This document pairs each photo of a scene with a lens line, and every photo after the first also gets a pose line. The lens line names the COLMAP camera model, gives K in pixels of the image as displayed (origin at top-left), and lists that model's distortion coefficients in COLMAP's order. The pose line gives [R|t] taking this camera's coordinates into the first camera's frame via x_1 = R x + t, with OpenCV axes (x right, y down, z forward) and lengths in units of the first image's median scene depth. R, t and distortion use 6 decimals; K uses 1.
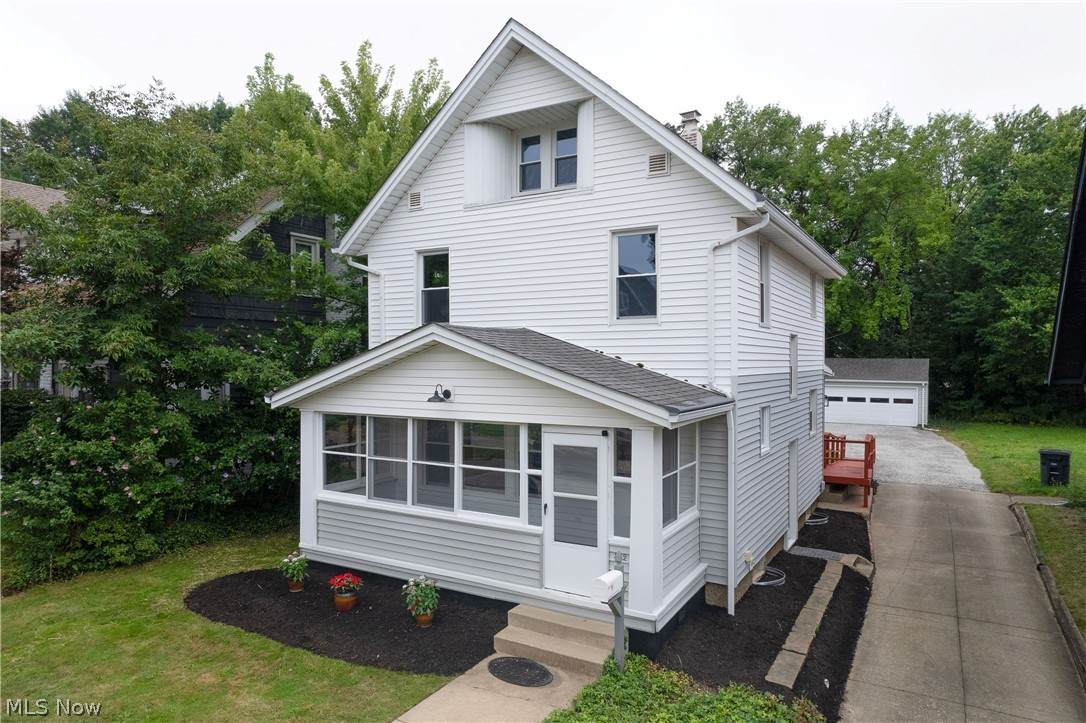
lens RADIAL K [[695.5, 0, 540.3], [0, 695.5, 369.4], [0, 0, 1]] dist [-0.064281, 0.061505]
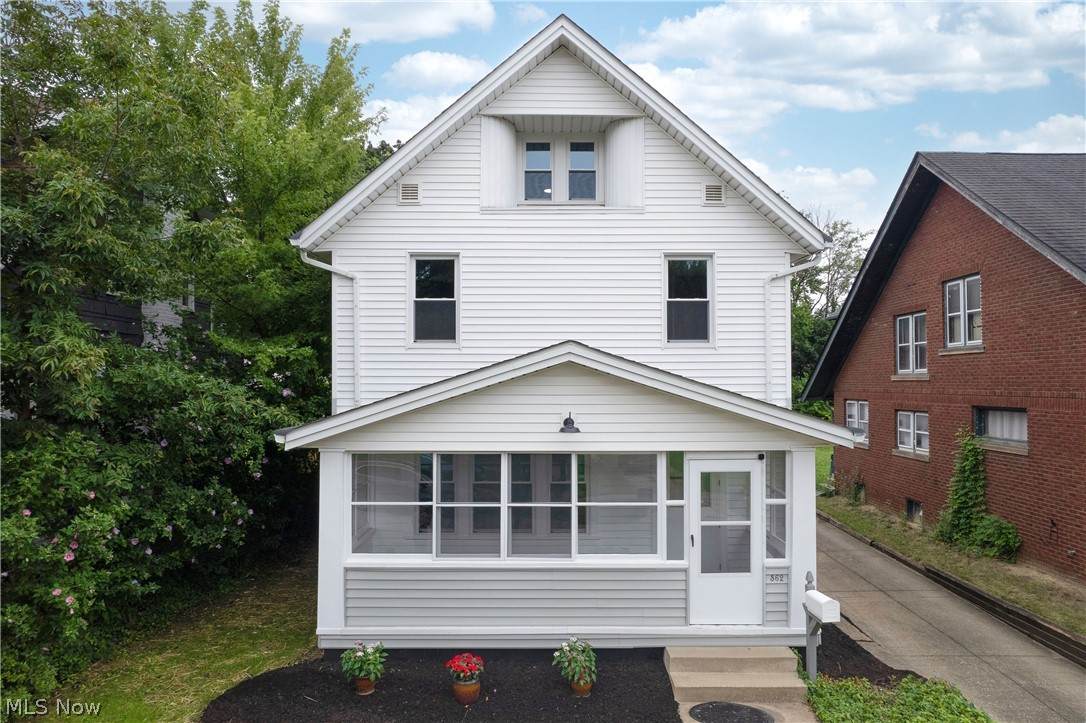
lens RADIAL K [[695.5, 0, 541.9], [0, 695.5, 367.4], [0, 0, 1]] dist [-0.064281, 0.061505]
pose [[0.857551, 0.010229, 0.514297, -0.536931], [0.006966, 0.999480, -0.031494, -0.006242], [-0.514352, 0.030590, 0.857033, 0.233726]]
